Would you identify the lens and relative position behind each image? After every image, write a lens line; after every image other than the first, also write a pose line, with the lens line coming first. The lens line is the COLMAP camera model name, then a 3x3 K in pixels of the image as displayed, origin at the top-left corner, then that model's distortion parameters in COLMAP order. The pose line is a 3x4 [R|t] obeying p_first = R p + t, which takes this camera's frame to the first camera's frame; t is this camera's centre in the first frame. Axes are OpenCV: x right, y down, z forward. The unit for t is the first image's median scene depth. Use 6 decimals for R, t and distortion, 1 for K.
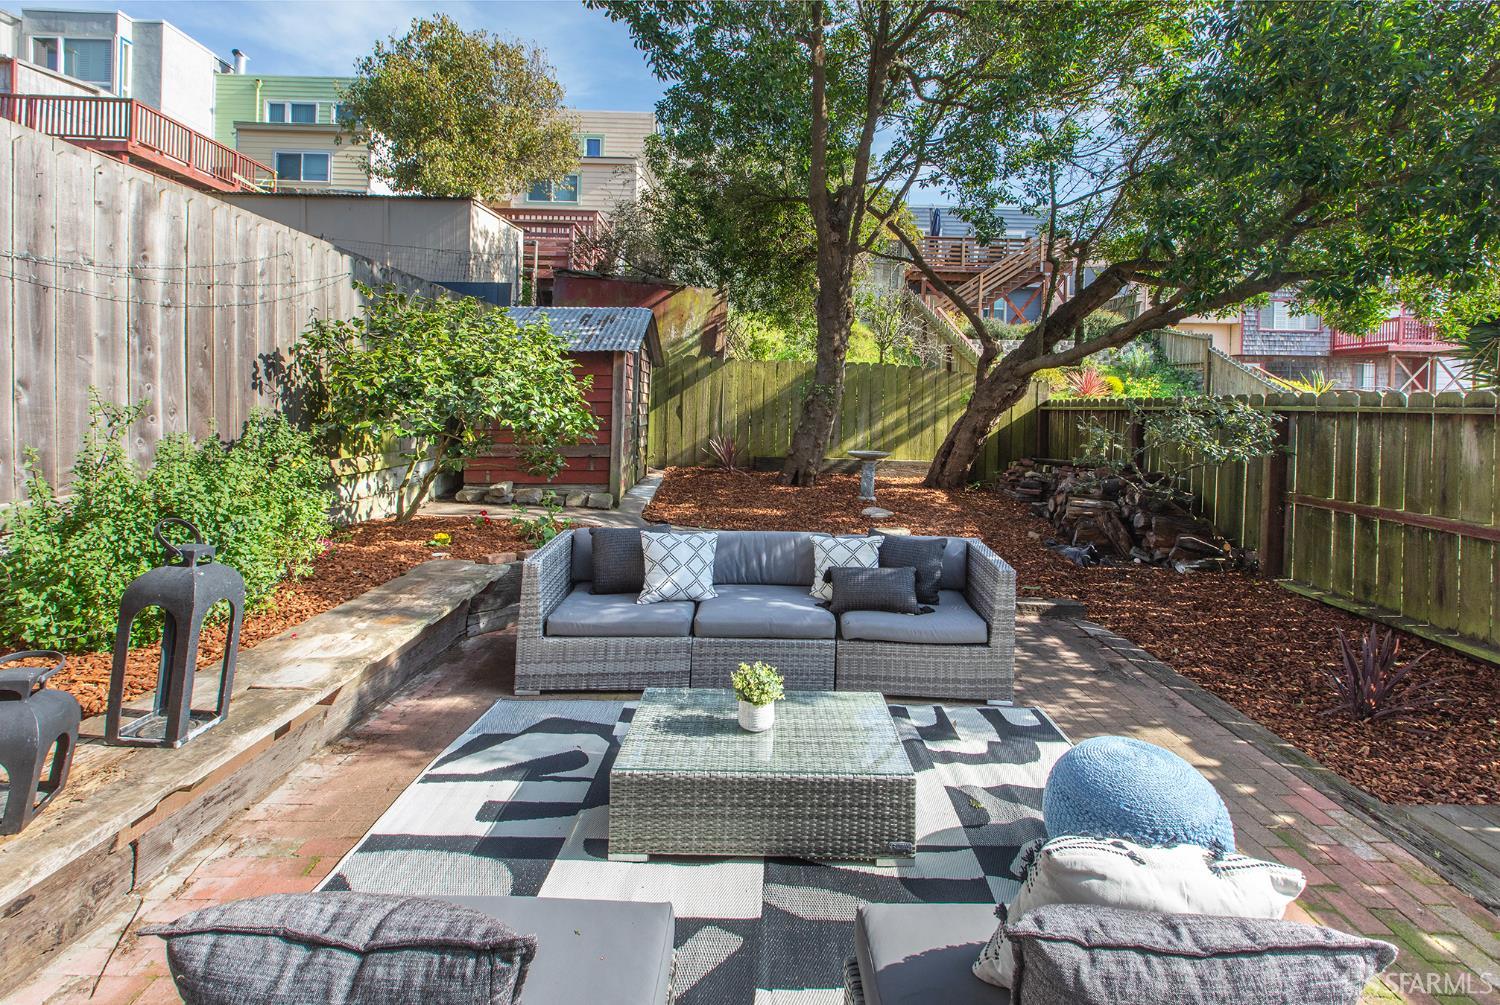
lens RADIAL K [[688.8, 0, 736.4], [0, 688.8, 378.7], [0, 0, 1]] dist [0.003054, -0.000540]
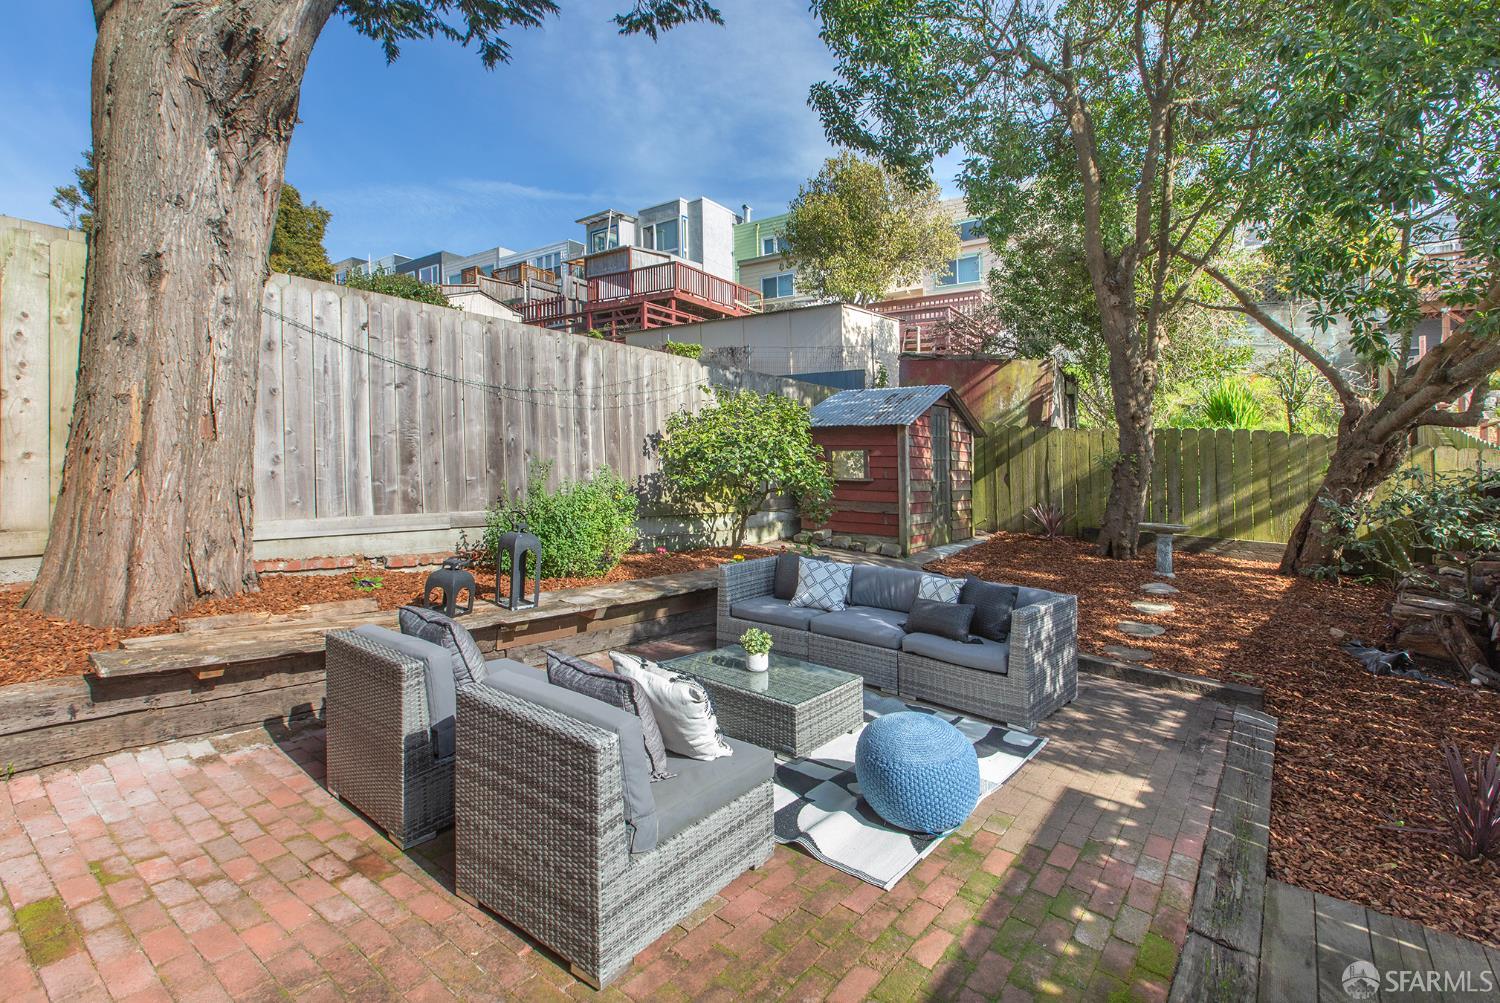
lens RADIAL K [[688.8, 0, 755.0], [0, 688.8, 453.3], [0, 0, 1]] dist [0.003054, -0.000540]
pose [[0.776775, -0.002909, -0.629772, 0.497586], [0.005239, 0.999985, 0.001843, 0.007292], [0.629757, -0.004731, 0.776778, -0.102103]]
